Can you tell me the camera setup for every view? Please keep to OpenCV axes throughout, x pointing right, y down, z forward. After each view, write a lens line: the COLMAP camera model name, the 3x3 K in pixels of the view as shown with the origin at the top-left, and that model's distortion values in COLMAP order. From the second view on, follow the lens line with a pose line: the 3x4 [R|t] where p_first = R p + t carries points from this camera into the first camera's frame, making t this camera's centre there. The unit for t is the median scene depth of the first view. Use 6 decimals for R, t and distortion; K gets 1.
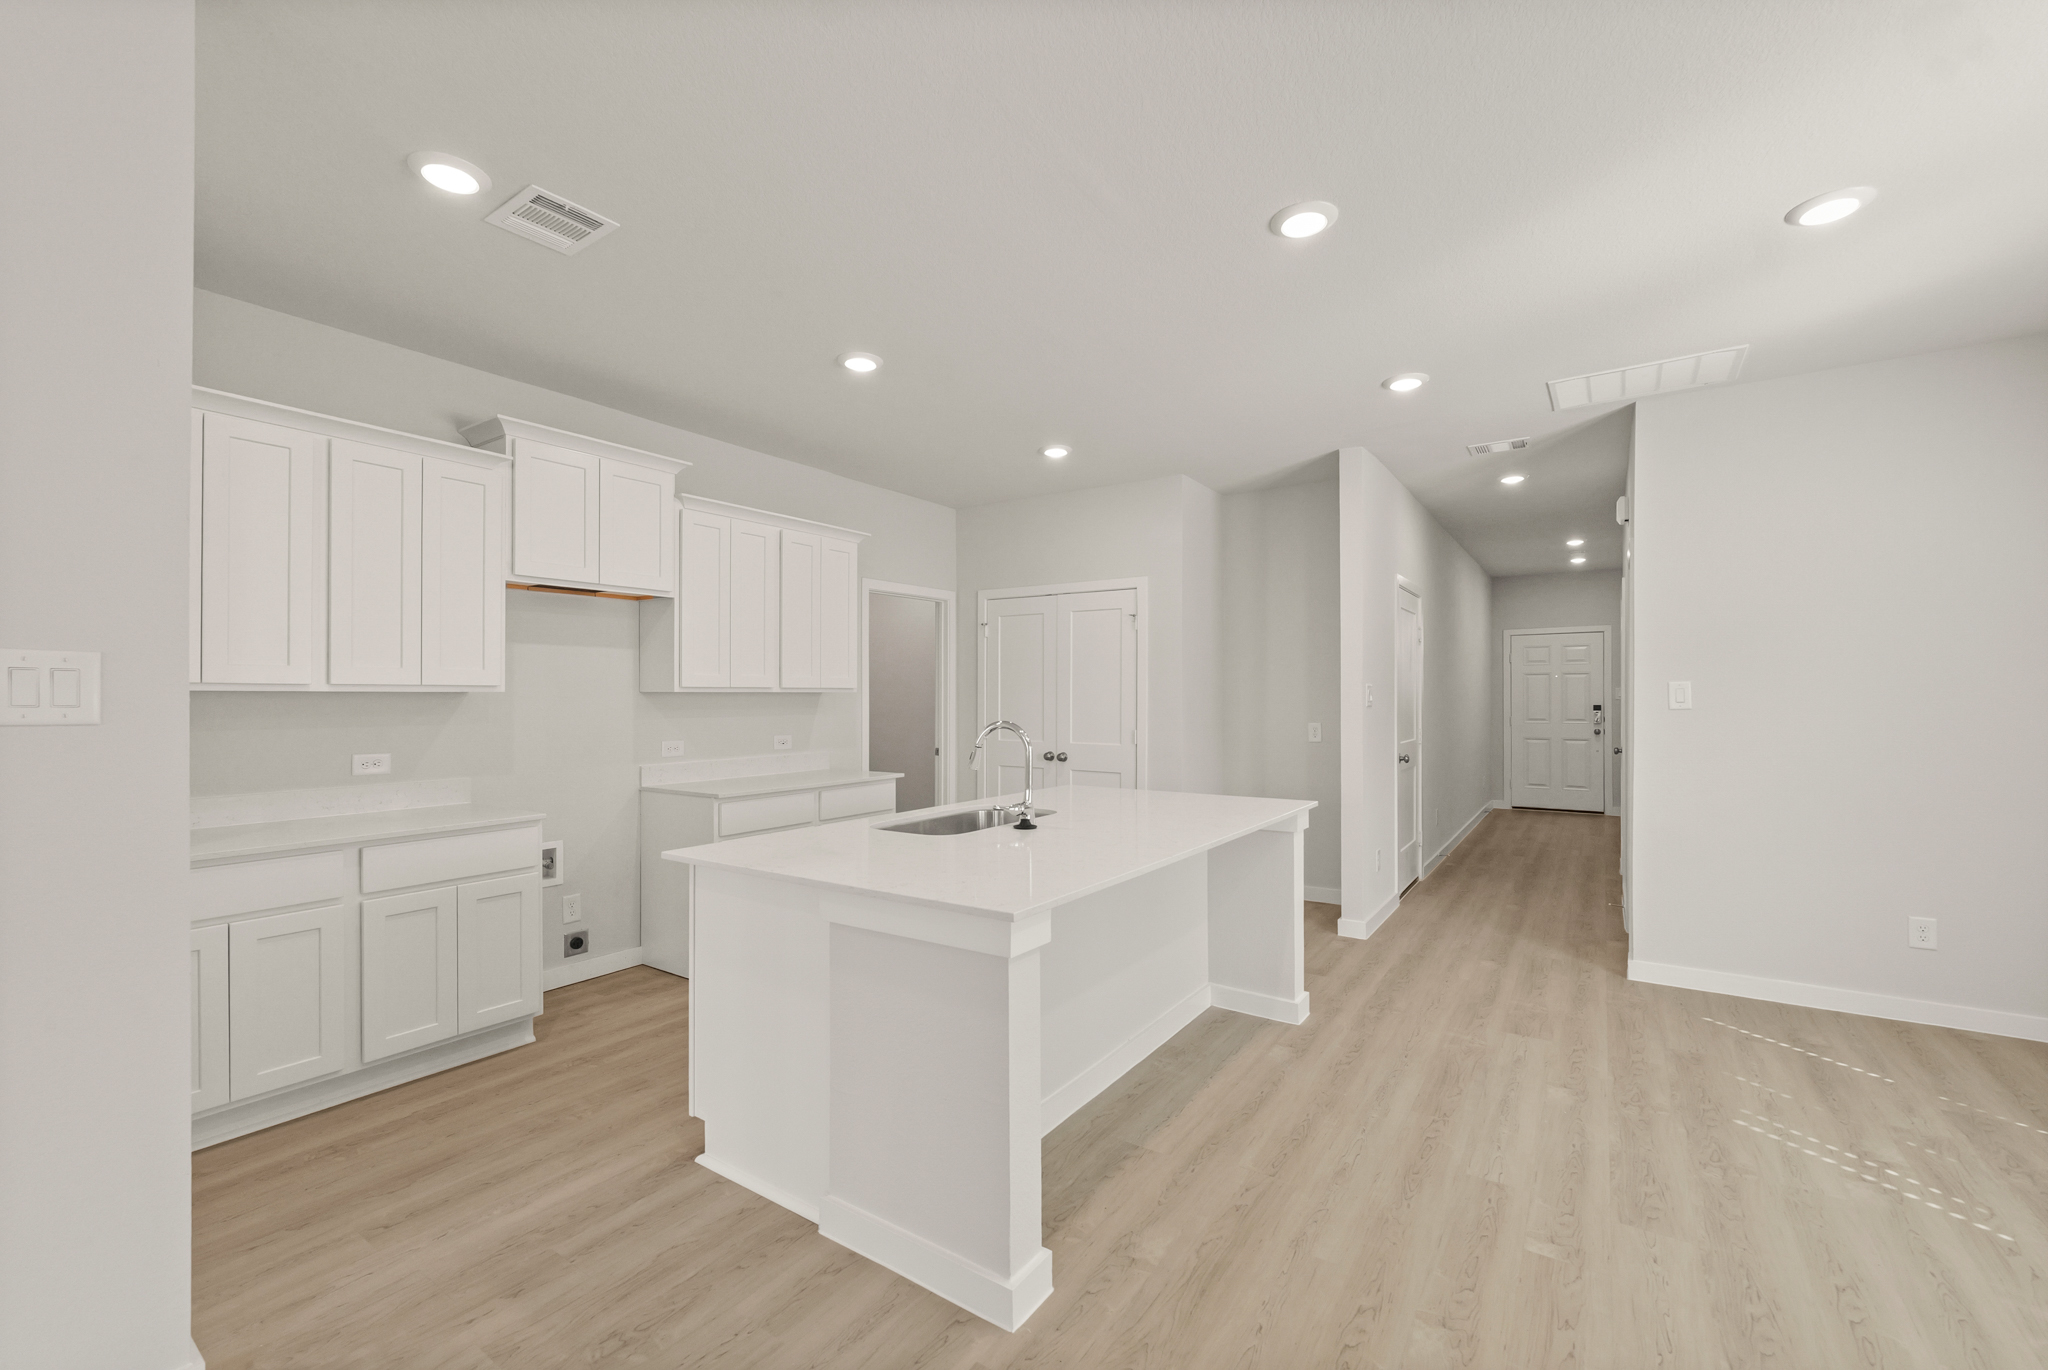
lens RADIAL K [[843.9, 0, 1021.6], [0, 843.9, 693.8], [0, 0, 1]] dist [-0.003085, 0.000095]
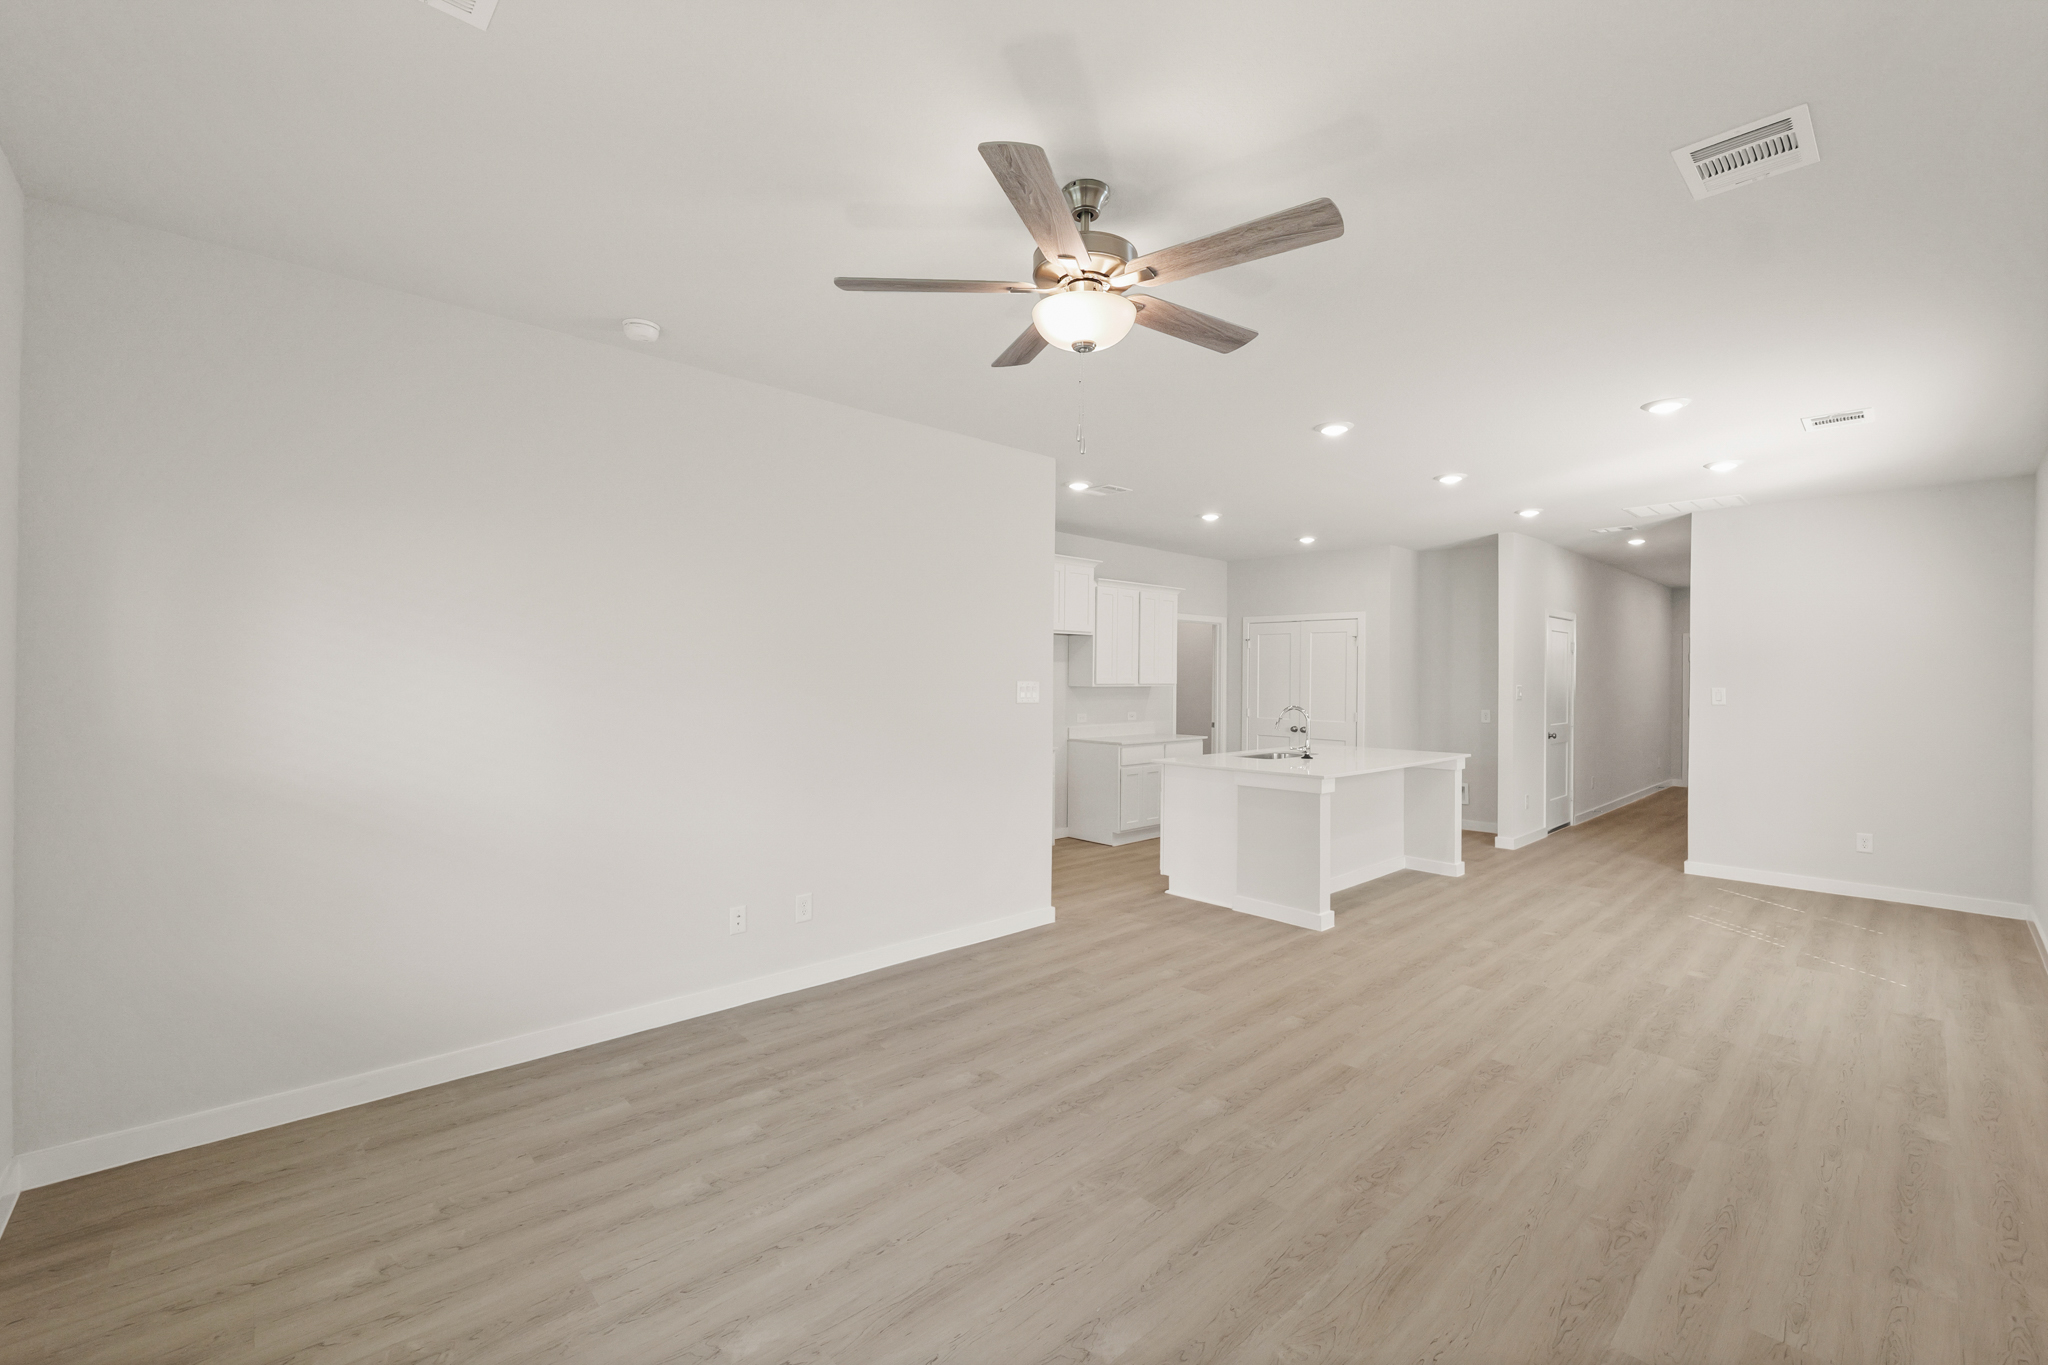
lens RADIAL K [[849.0, 0, 1023.5], [0, 849.0, 674.7], [0, 0, 1]] dist [-0.011448, -0.000366]
pose [[0.976326, 0.008760, -0.216126, -0.160864], [-0.008937, 0.999960, 0.000160, -0.026834], [0.216119, 0.001775, 0.976366, -0.827551]]
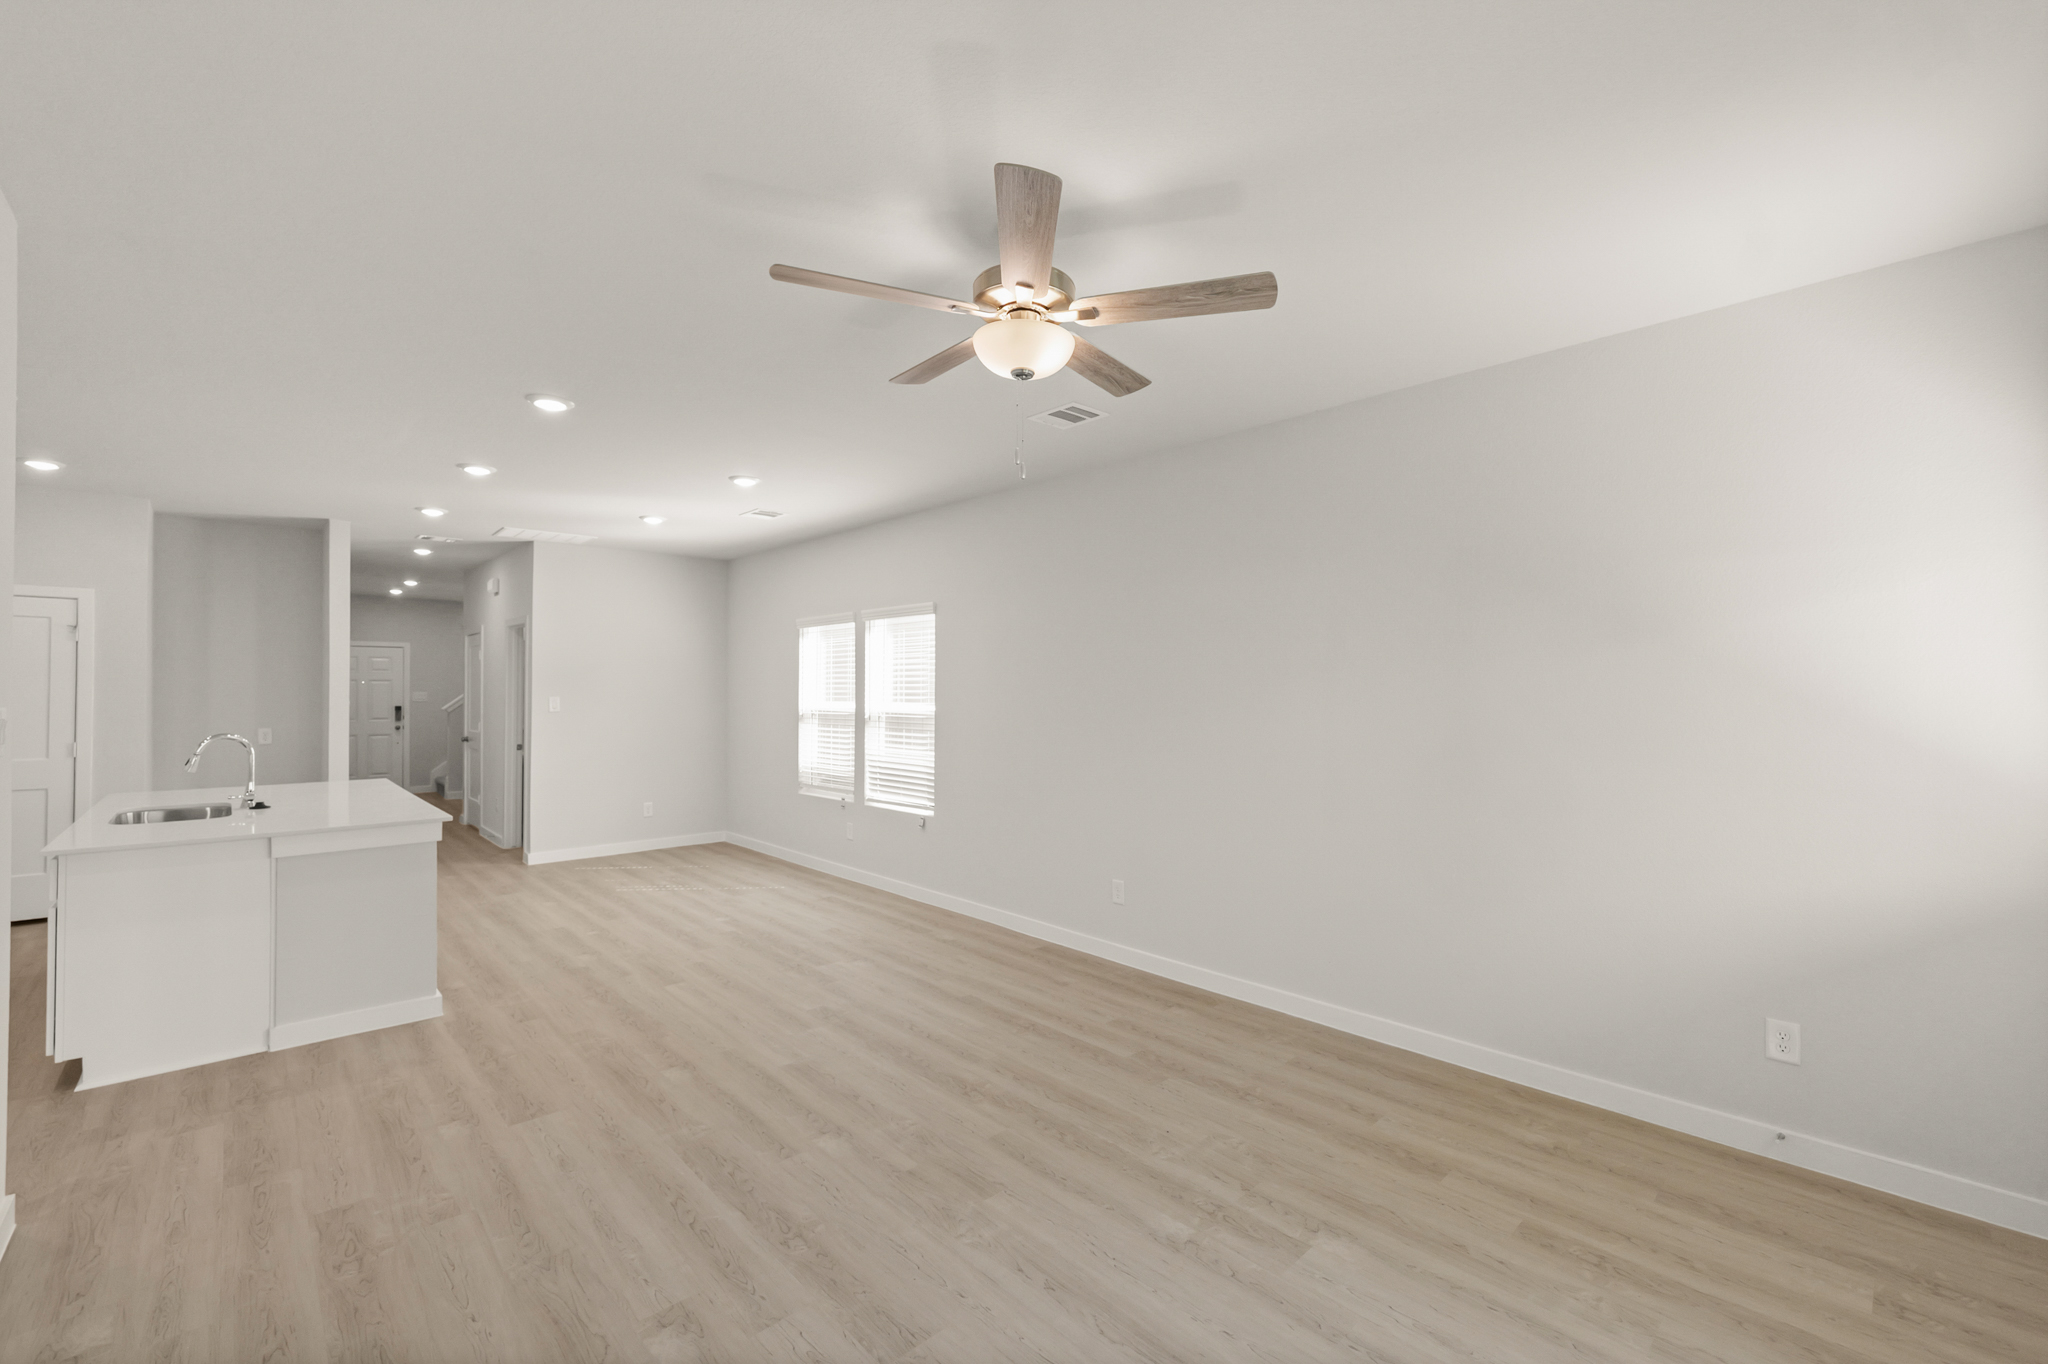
lens RADIAL K [[846.0, 0, 1024.0], [0, 846.0, 682.0], [0, 0, 1]] dist [-0.009615, 0.000562]
pose [[0.211243, 0.011328, 0.977368, -0.792694], [-0.004146, 0.999934, -0.010693, -0.031483], [-0.977425, -0.001793, 0.211276, -0.393825]]
